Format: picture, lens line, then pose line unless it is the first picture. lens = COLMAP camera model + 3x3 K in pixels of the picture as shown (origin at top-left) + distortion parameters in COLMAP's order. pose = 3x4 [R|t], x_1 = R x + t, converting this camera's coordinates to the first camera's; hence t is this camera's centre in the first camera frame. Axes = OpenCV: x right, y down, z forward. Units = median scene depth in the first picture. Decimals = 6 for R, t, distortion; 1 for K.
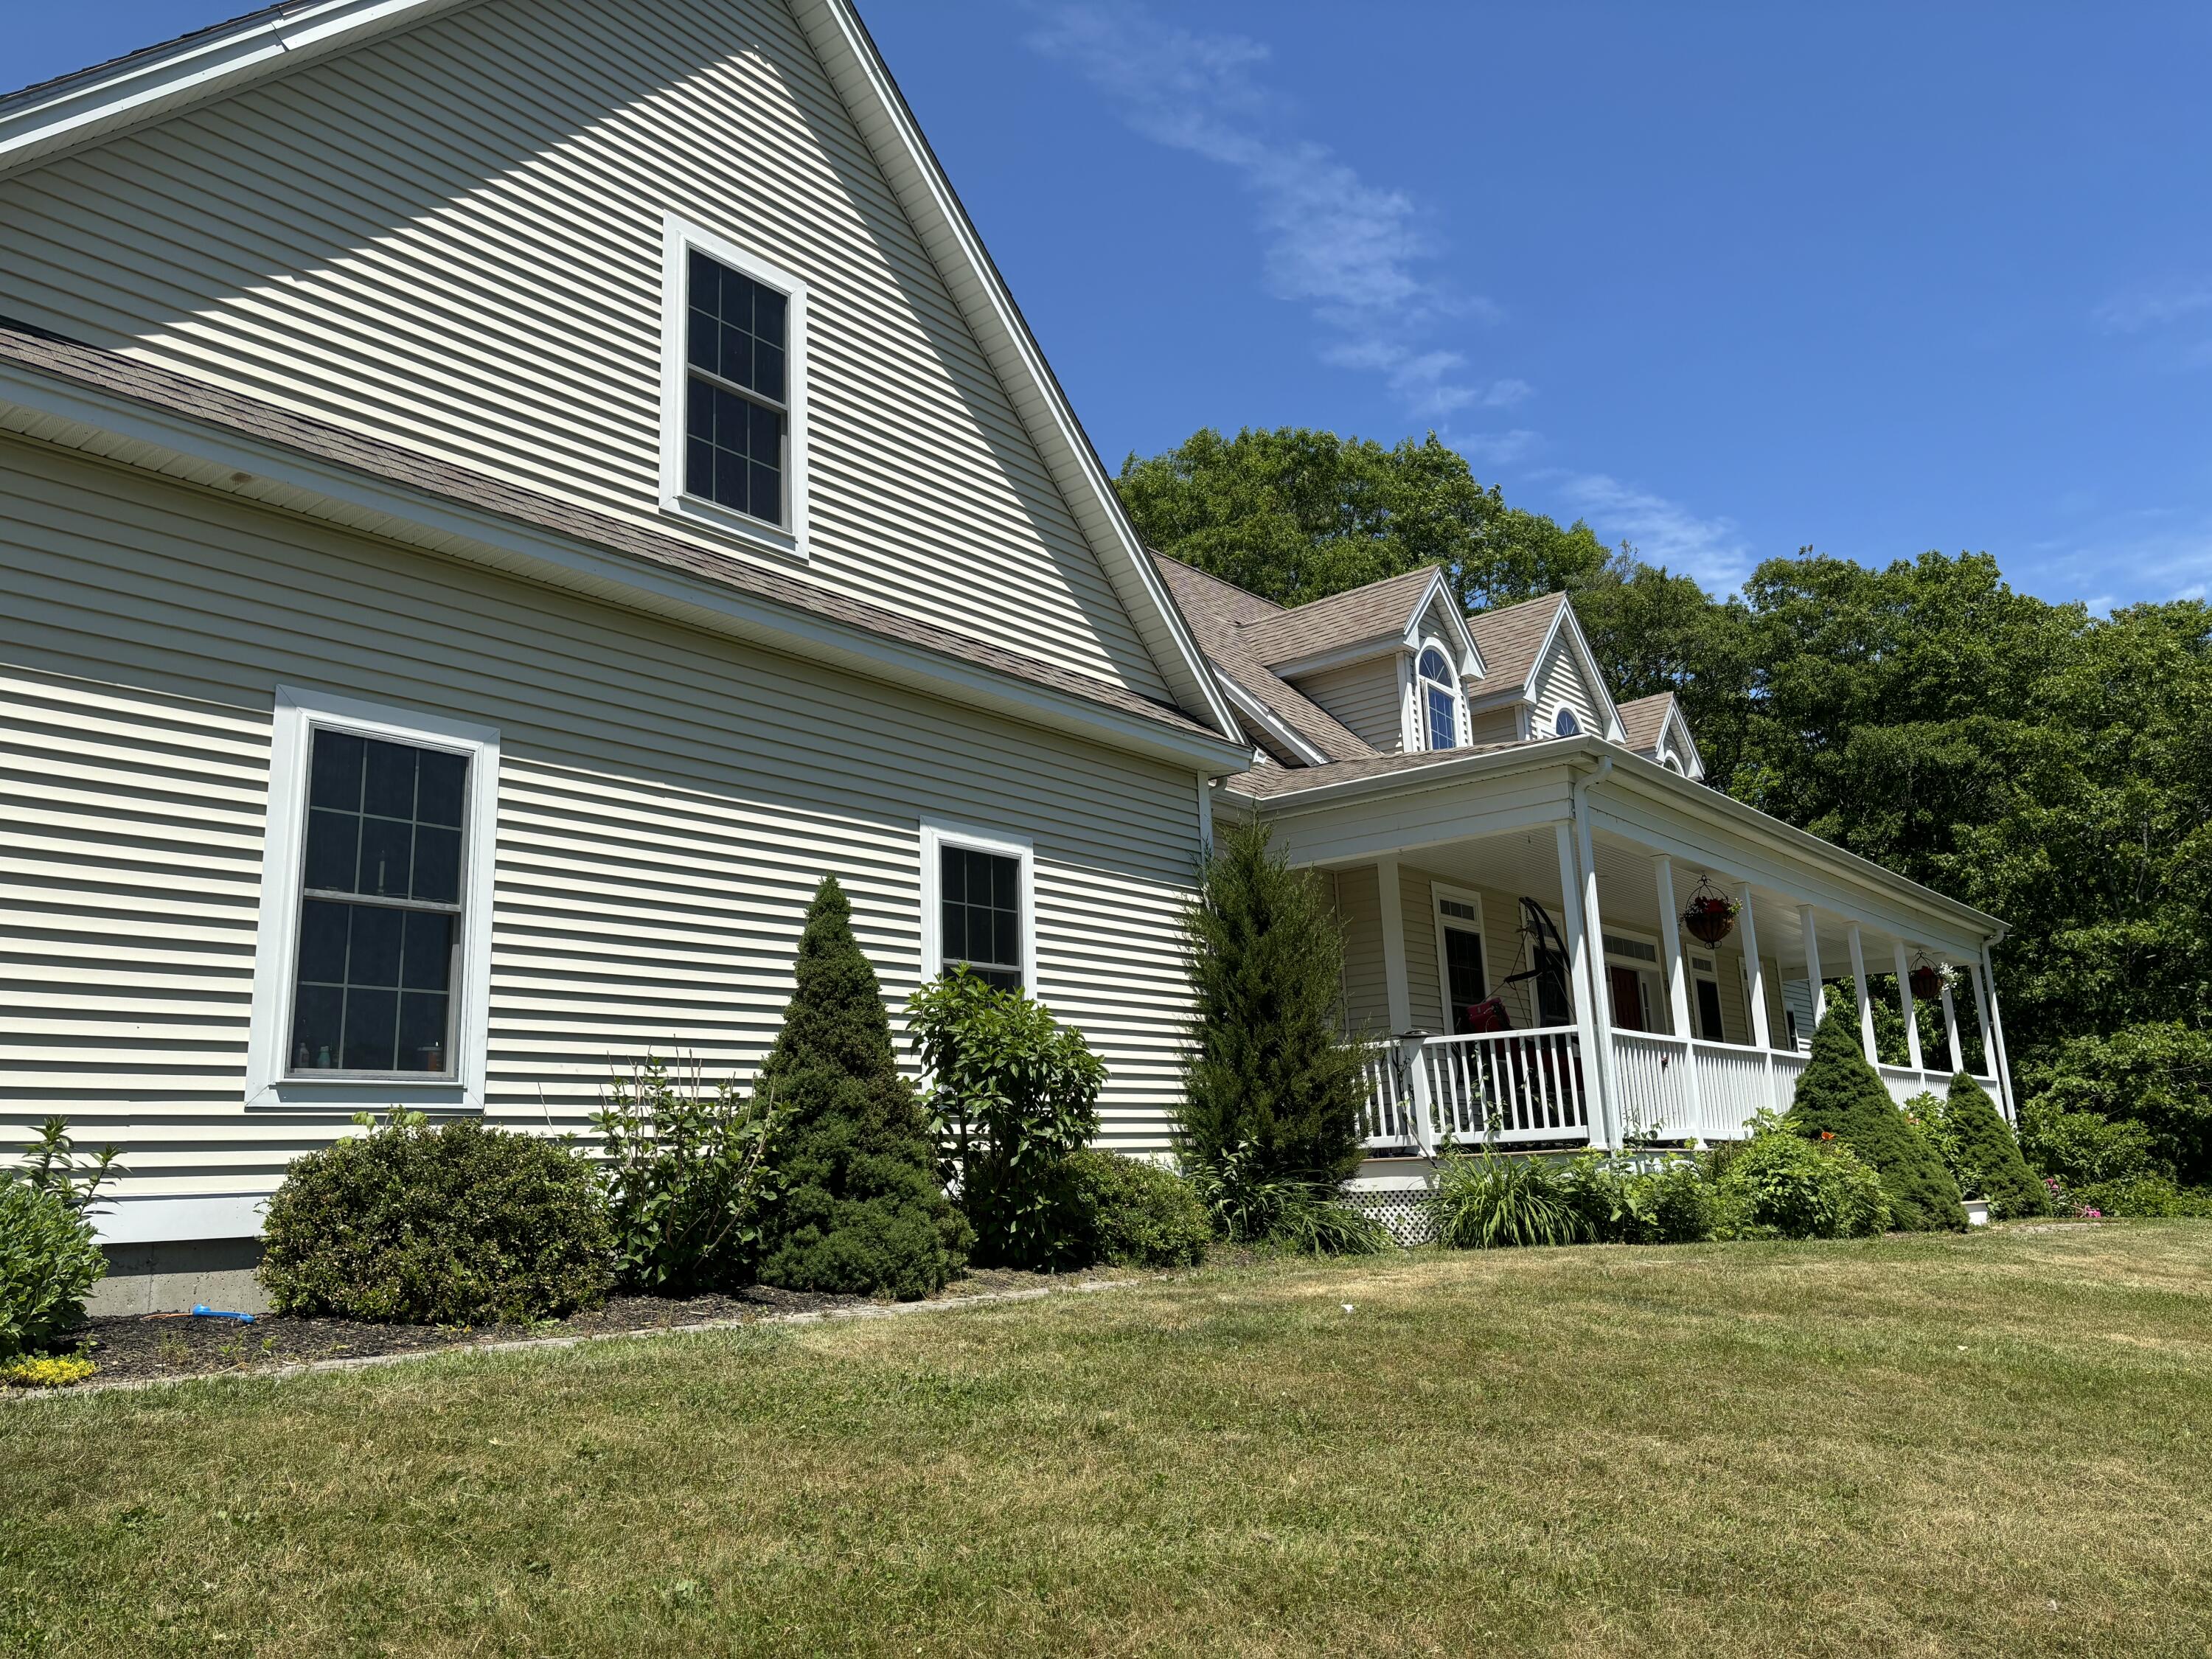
lens RADIAL K [[1684.2, 0, 1117.7], [0, 1684.2, 822.8], [0, 0, 1]] dist [0.052048, -0.061544]
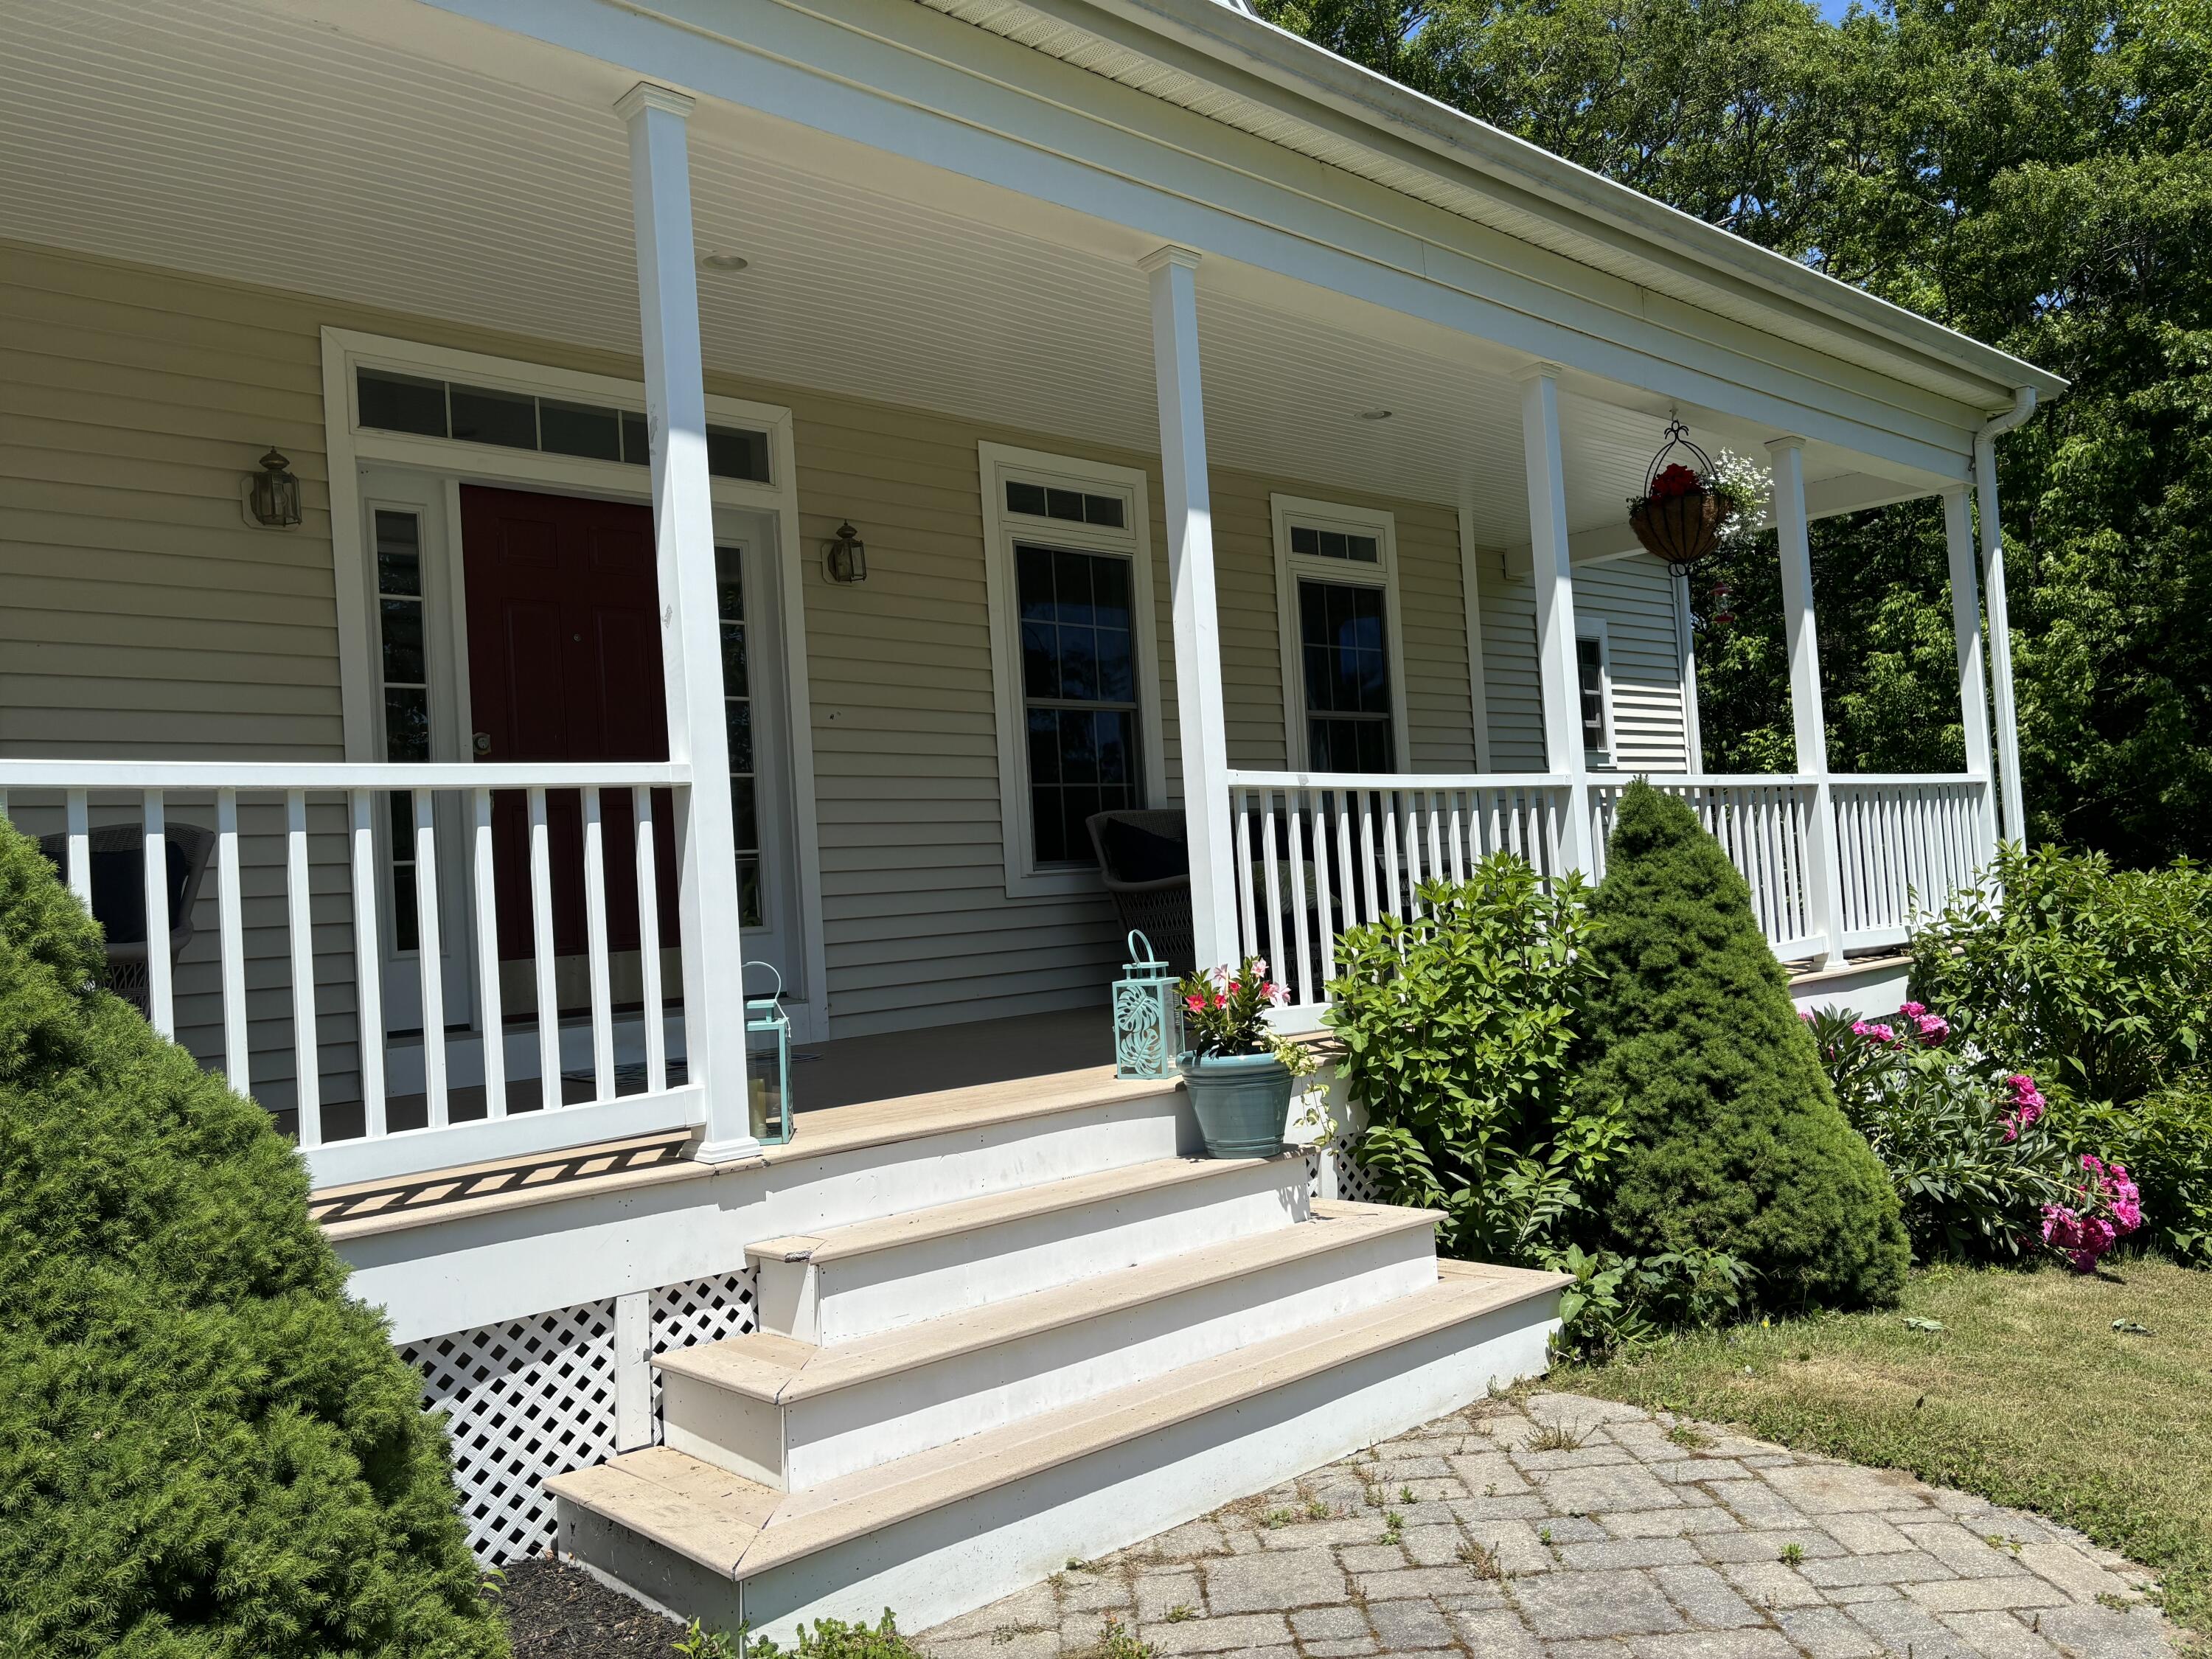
lens RADIAL K [[1684.2, 0, 1120.1], [0, 1684.2, 836.0], [0, 0, 1]] dist [0.052048, -0.061544]
pose [[0.987934, -0.023192, -0.153129, 0.675635], [0.051758, 0.981318, 0.185300, 0.143355], [0.145971, -0.190990, 0.970678, 1.043348]]
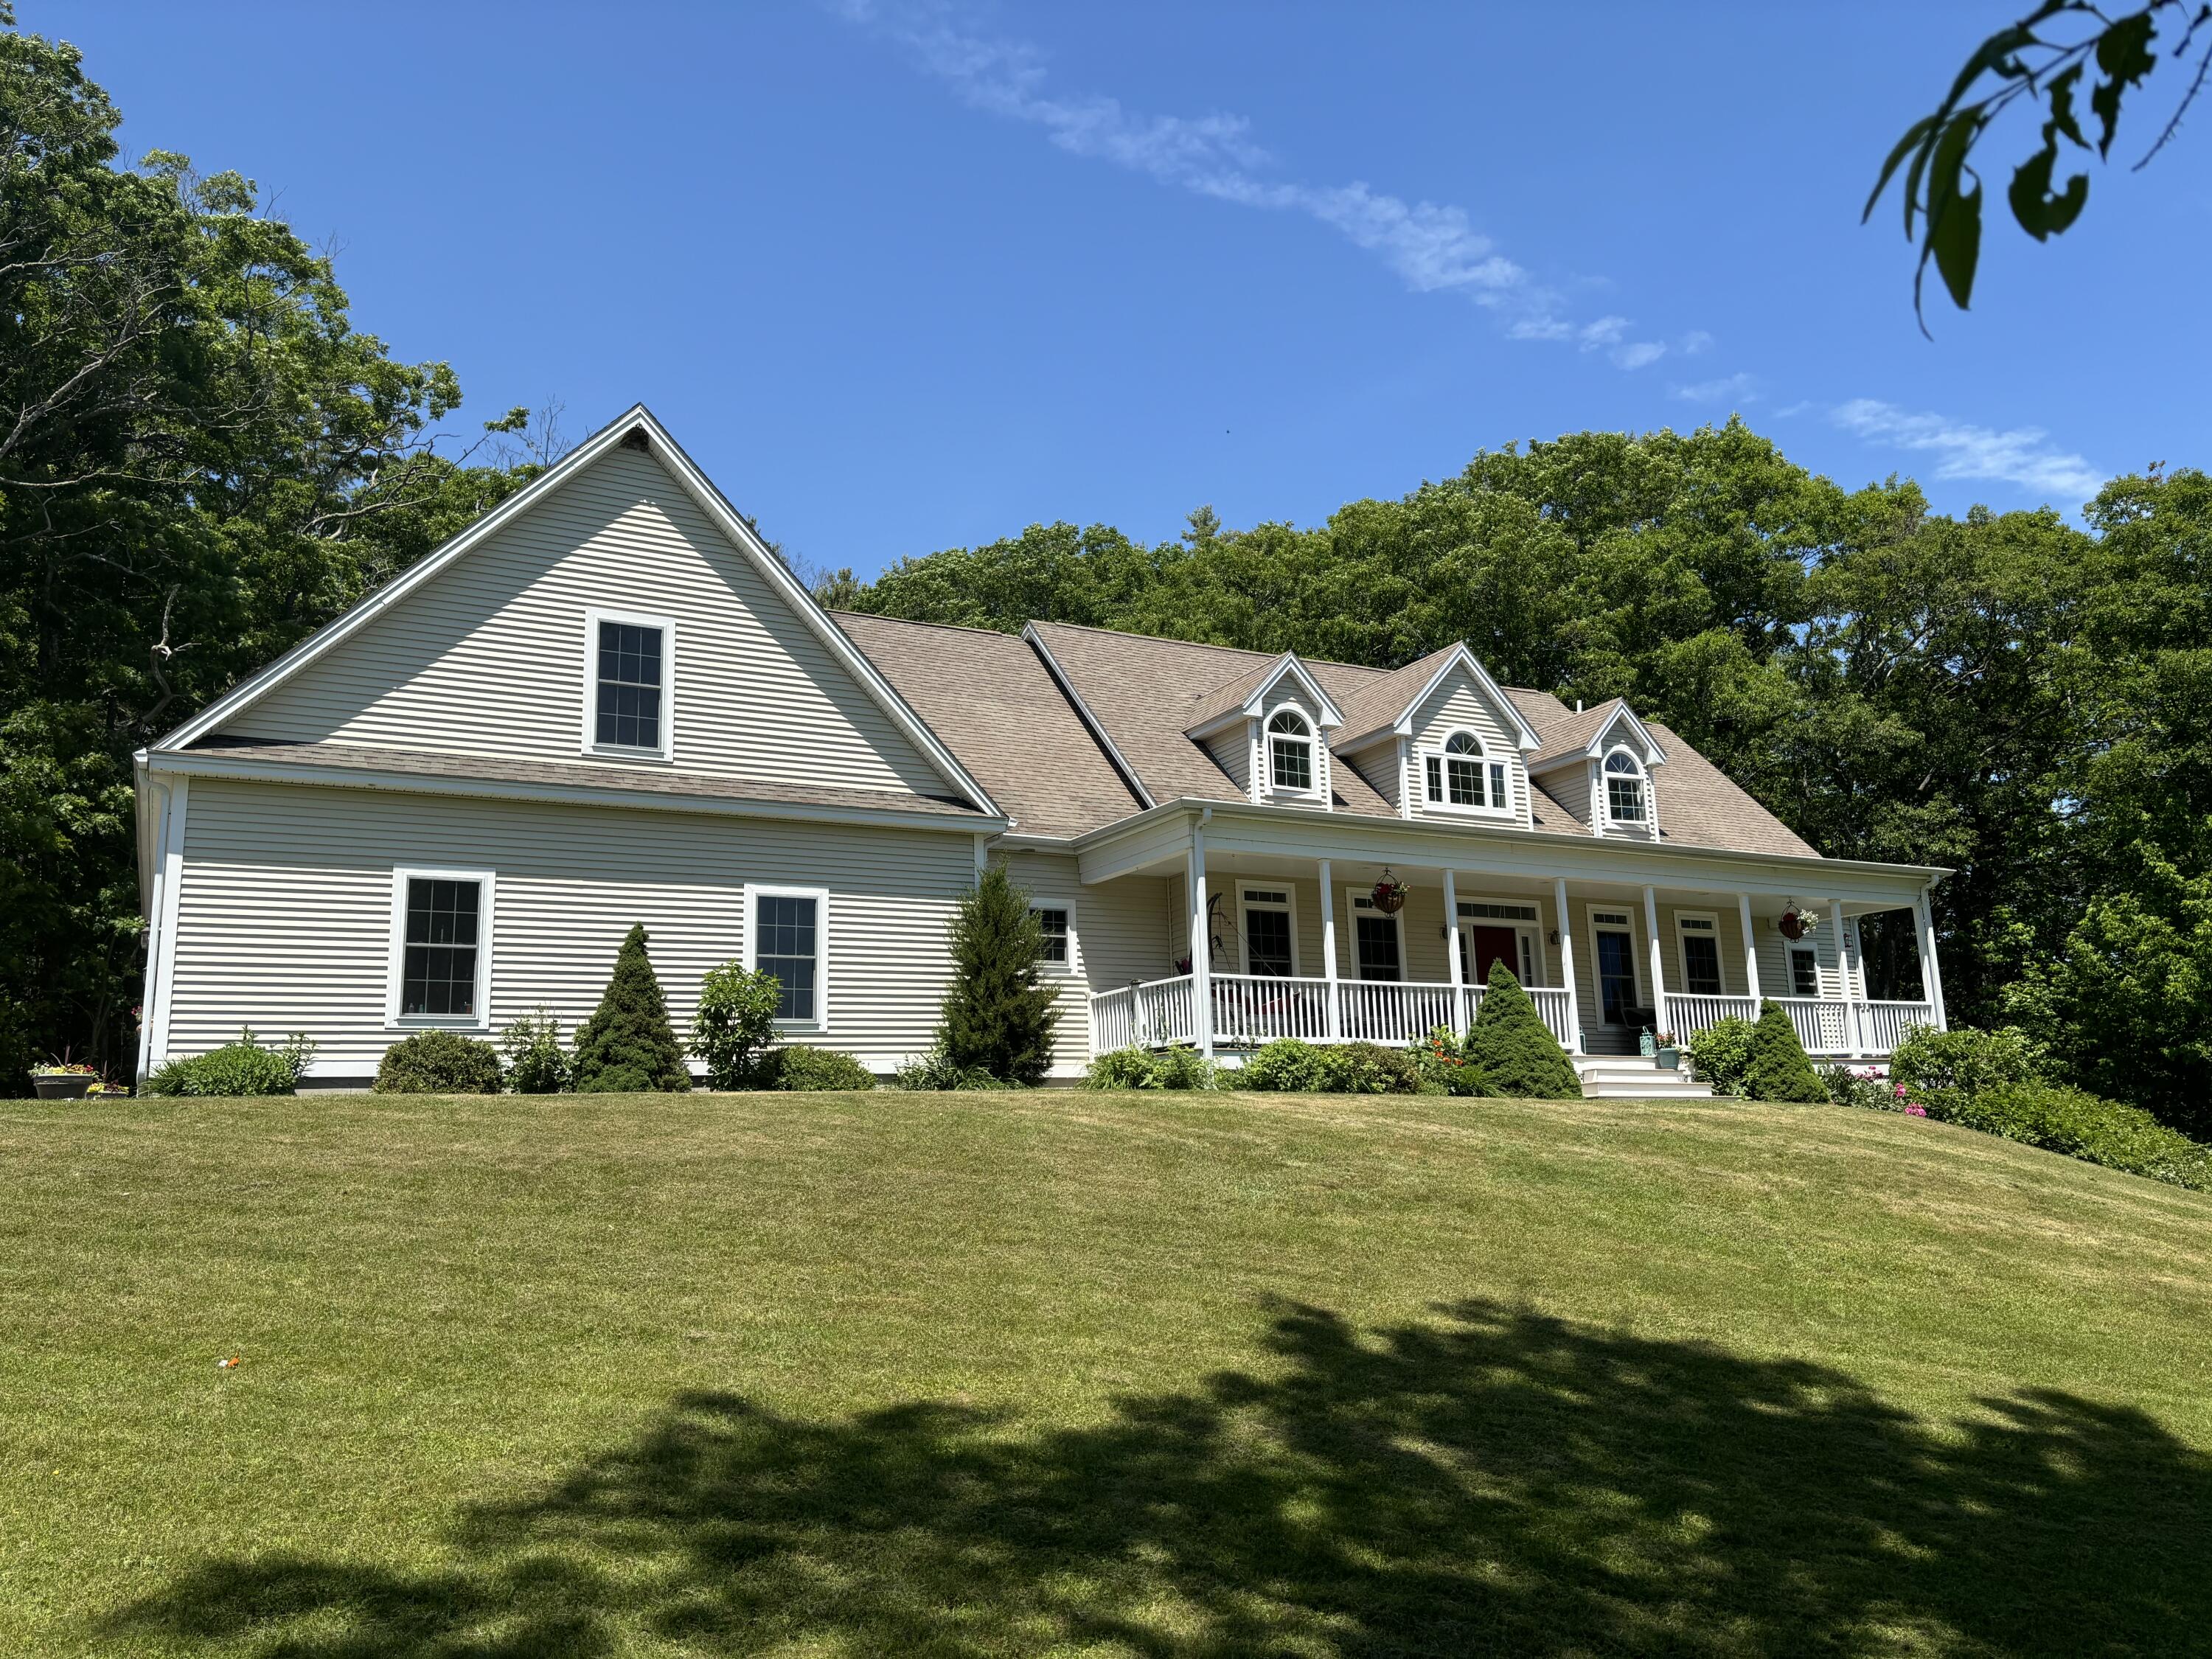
lens RADIAL K [[1684.2, 0, 1122.1], [0, 1684.2, 815.4], [0, 0, 1]] dist [0.052048, -0.061544]
pose [[0.924602, -0.067198, -0.374961, 0.801498], [0.074556, 0.997204, 0.005131, -0.045447], [0.373568, -0.032699, 0.927026, -0.511583]]
